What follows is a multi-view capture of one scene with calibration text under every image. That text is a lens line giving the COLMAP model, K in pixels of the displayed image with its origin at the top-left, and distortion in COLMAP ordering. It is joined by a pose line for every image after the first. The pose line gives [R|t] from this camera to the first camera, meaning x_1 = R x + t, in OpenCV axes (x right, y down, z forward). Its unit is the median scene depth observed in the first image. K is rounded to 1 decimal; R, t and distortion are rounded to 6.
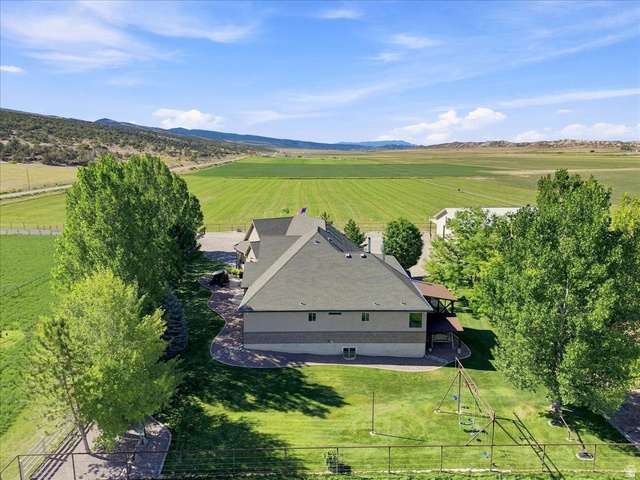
lens RADIAL K [[452.6, 0, 320.0], [0, 452.6, 240.0], [0, 0, 1]] dist [0.041885, -0.003345]
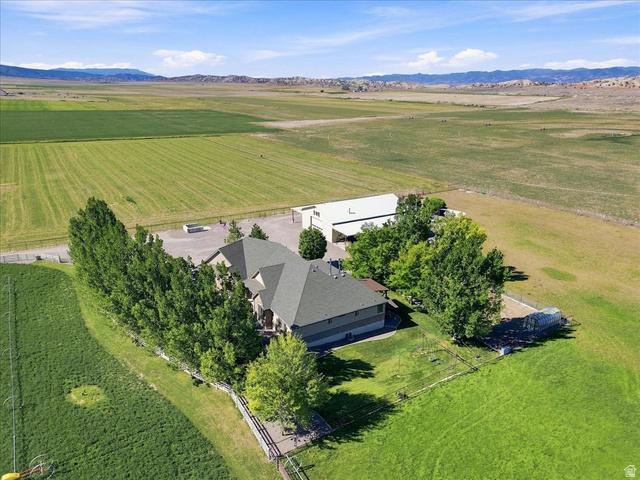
lens RADIAL K [[452.6, 0, 320.0], [0, 452.6, 240.0], [0, 0, 1]] dist [0.041885, -0.003345]
pose [[0.860444, -0.151546, 0.486487, -0.475510], [0.082740, 0.983632, 0.160069, -0.227389], [-0.502782, -0.097479, 0.858899, -0.209595]]
